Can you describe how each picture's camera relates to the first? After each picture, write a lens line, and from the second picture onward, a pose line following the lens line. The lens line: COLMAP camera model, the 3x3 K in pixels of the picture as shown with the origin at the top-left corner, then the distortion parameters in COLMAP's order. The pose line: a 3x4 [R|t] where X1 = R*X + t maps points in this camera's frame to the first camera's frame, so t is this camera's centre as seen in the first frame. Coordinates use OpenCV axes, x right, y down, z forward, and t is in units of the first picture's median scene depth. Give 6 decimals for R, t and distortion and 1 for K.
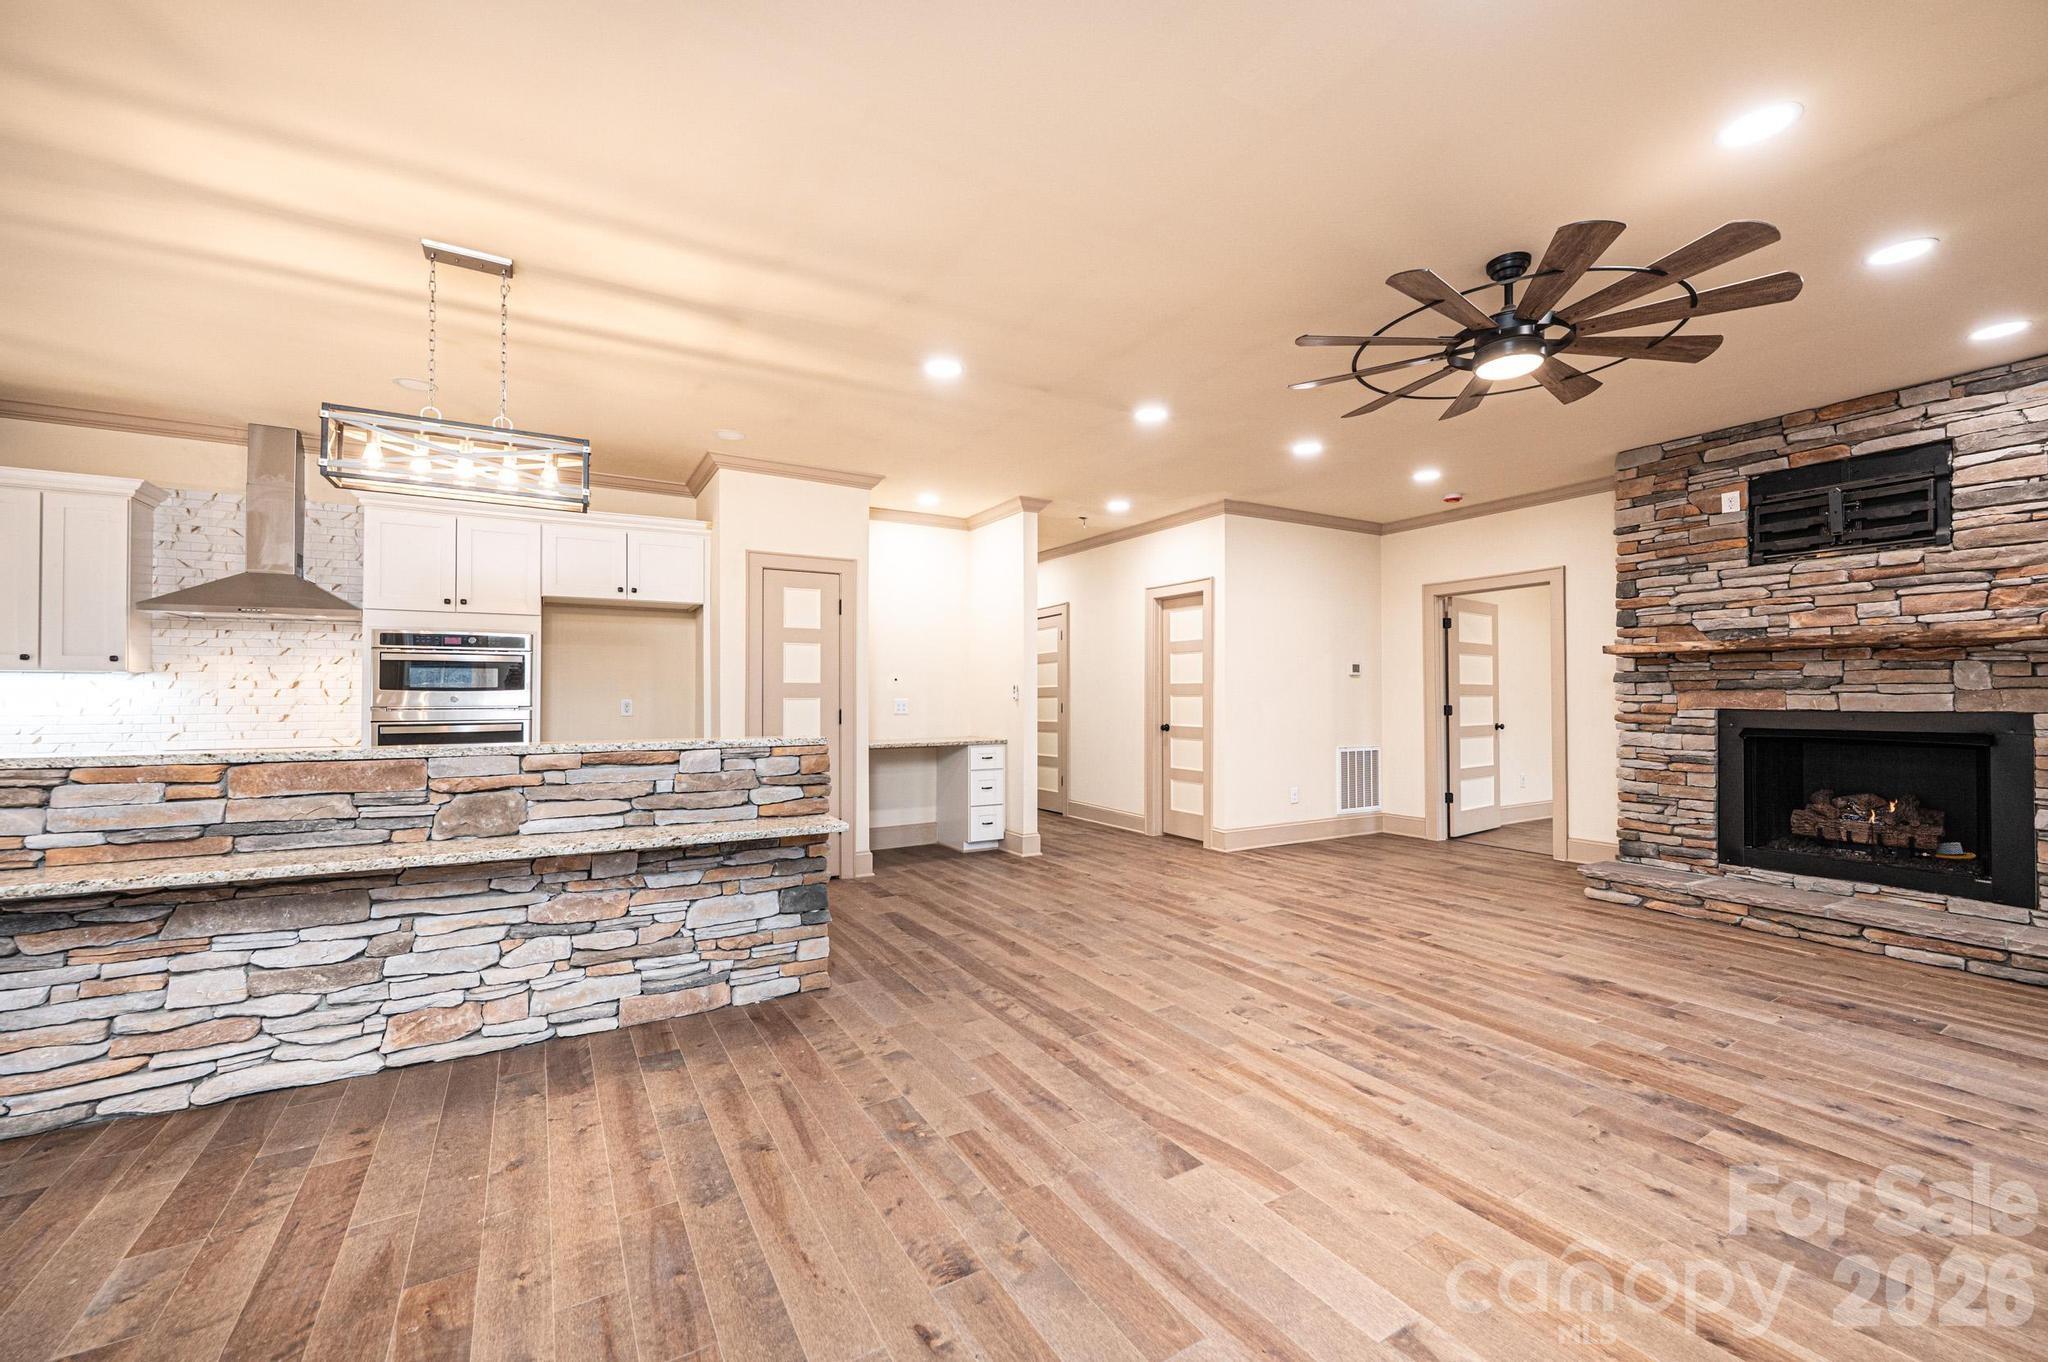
lens RADIAL K [[816.3, 0, 1029.8], [0, 816.3, 684.5], [0, 0, 1]] dist [-0.001741, 0.000156]
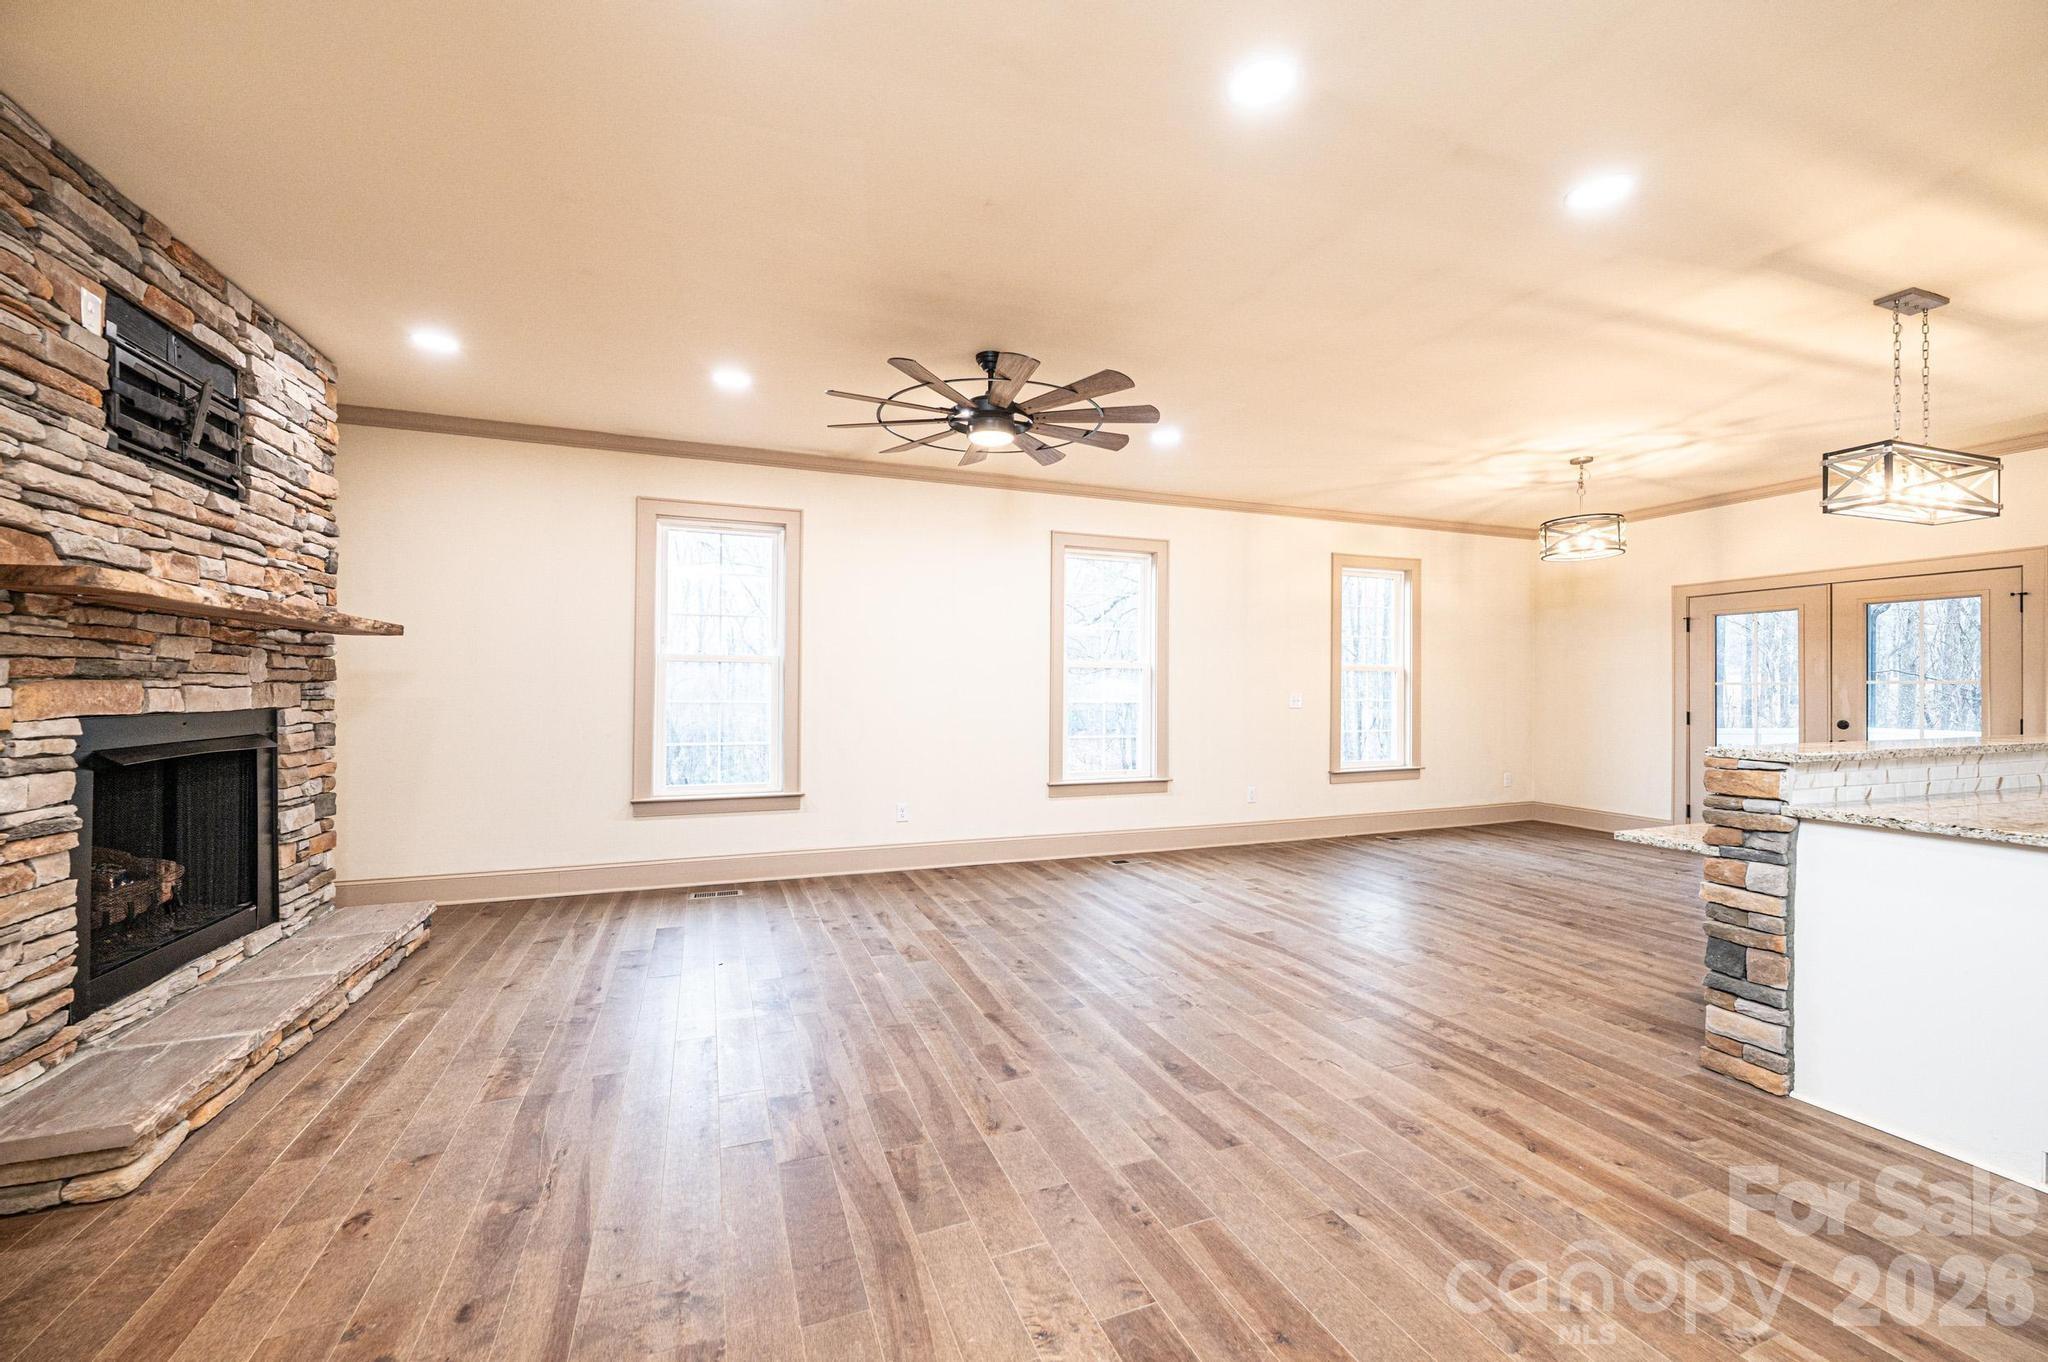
lens RADIAL K [[816.3, 0, 1032.5], [0, 816.3, 681.4], [0, 0, 1]] dist [-0.001741, 0.000156]
pose [[-0.986456, -0.000780, 0.164022, 0.220383], [-0.004639, 0.999721, -0.023144, 0.020421], [-0.163958, -0.023592, -0.986185, 1.612794]]
